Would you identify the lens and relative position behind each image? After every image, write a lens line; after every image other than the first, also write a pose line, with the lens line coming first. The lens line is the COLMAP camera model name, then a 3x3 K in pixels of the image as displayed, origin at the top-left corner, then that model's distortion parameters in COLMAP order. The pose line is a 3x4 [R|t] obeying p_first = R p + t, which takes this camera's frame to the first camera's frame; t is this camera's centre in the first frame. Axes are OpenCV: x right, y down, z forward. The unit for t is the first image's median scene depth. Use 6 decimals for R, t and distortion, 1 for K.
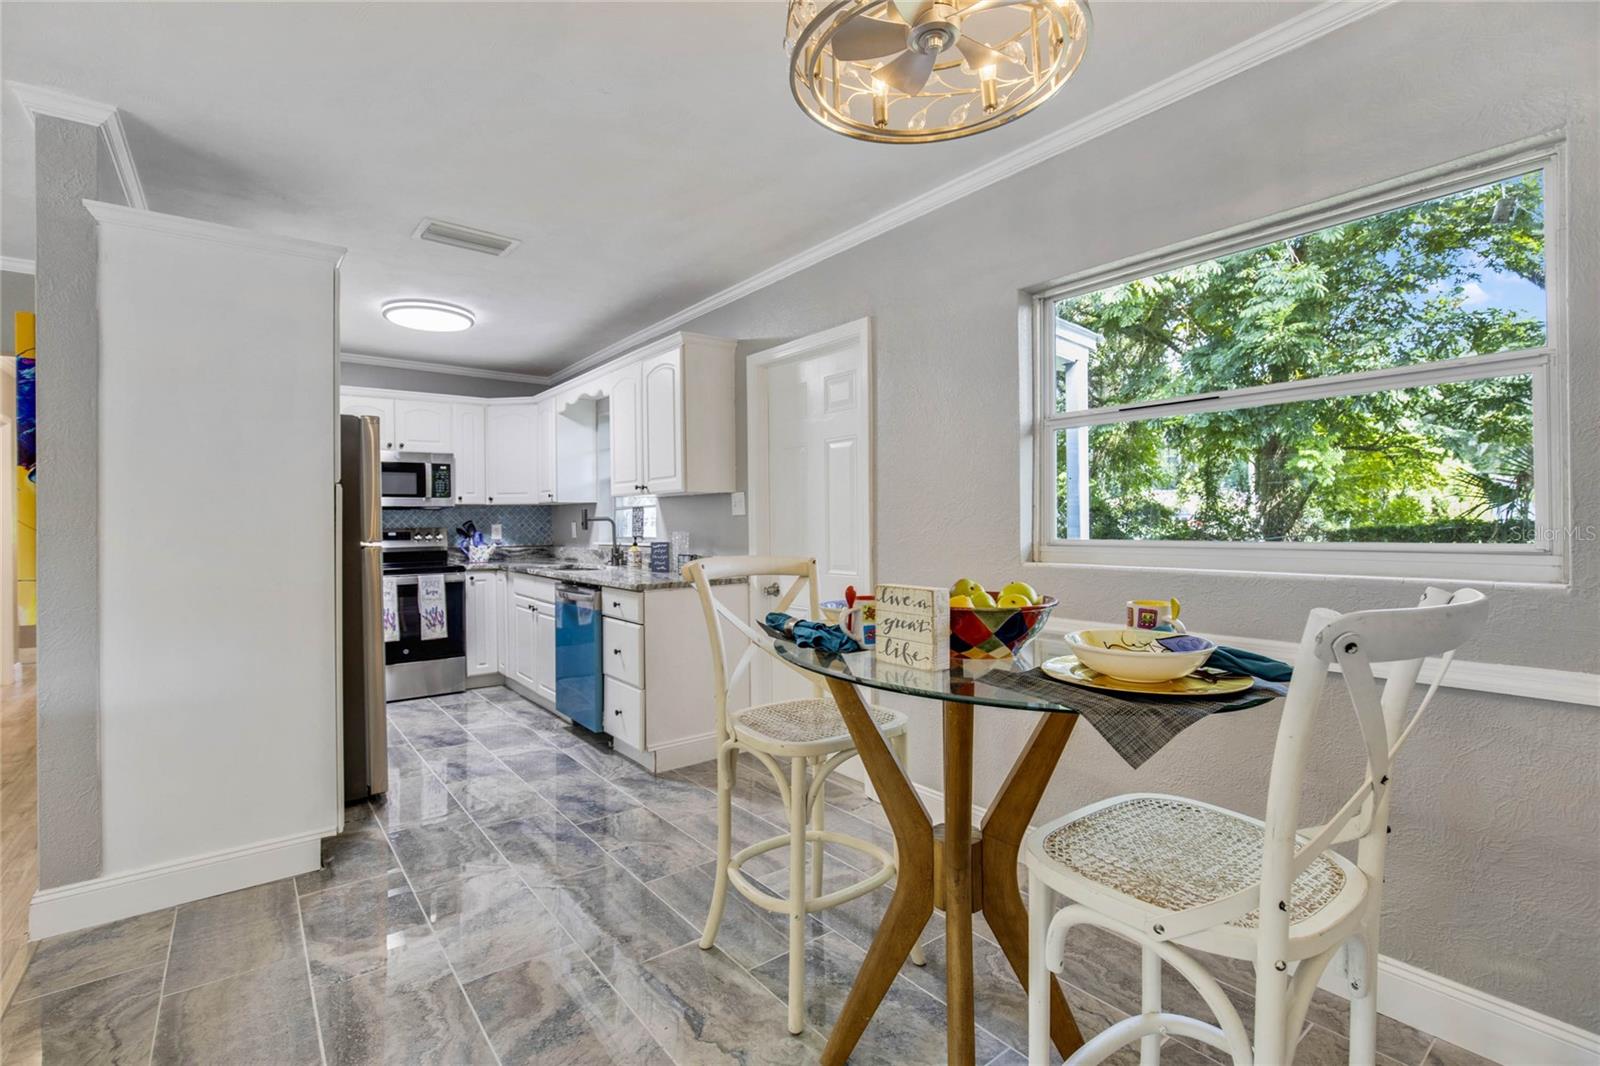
lens RADIAL K [[711.7, 0, 806.3], [0, 711.7, 523.0], [0, 0, 1]] dist [-0.018584, -0.002047]
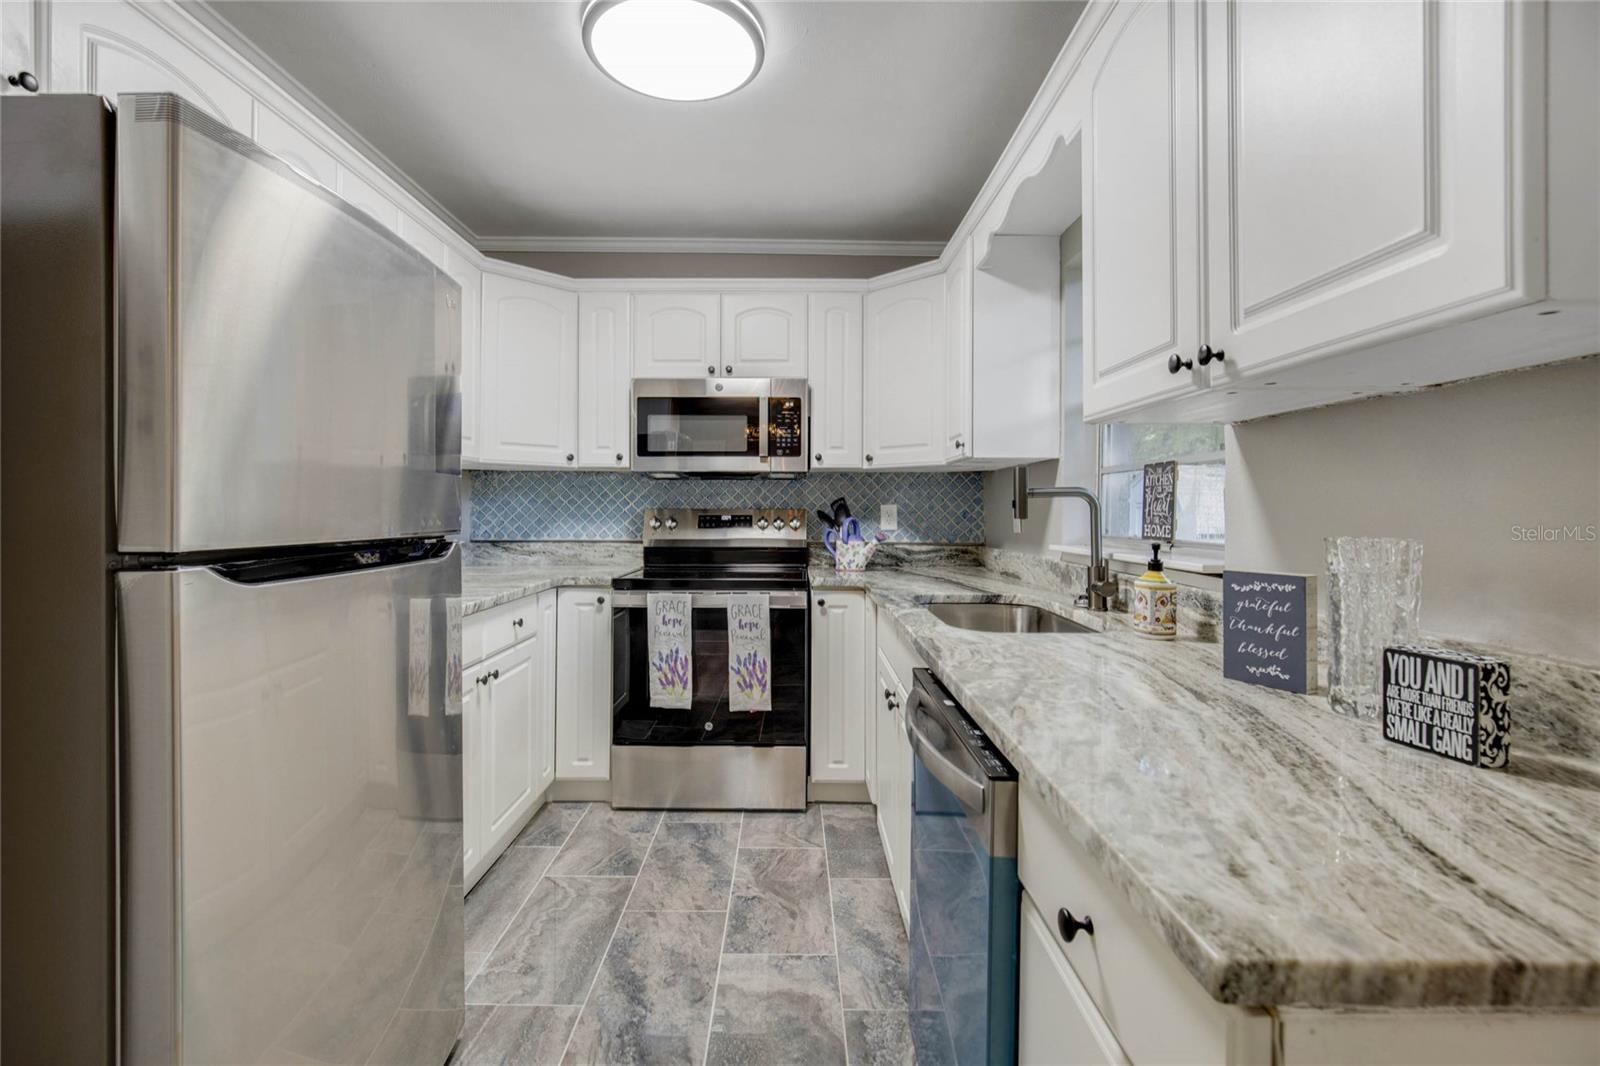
lens RADIAL K [[711.7, 0, 802.9], [0, 711.7, 518.3], [0, 0, 1]] dist [-0.018584, -0.002047]
pose [[0.784566, 0.023466, -0.619601, -0.145192], [-0.013846, 0.999697, 0.020329, 0.002353], [0.619890, -0.007370, 0.784654, 0.557119]]
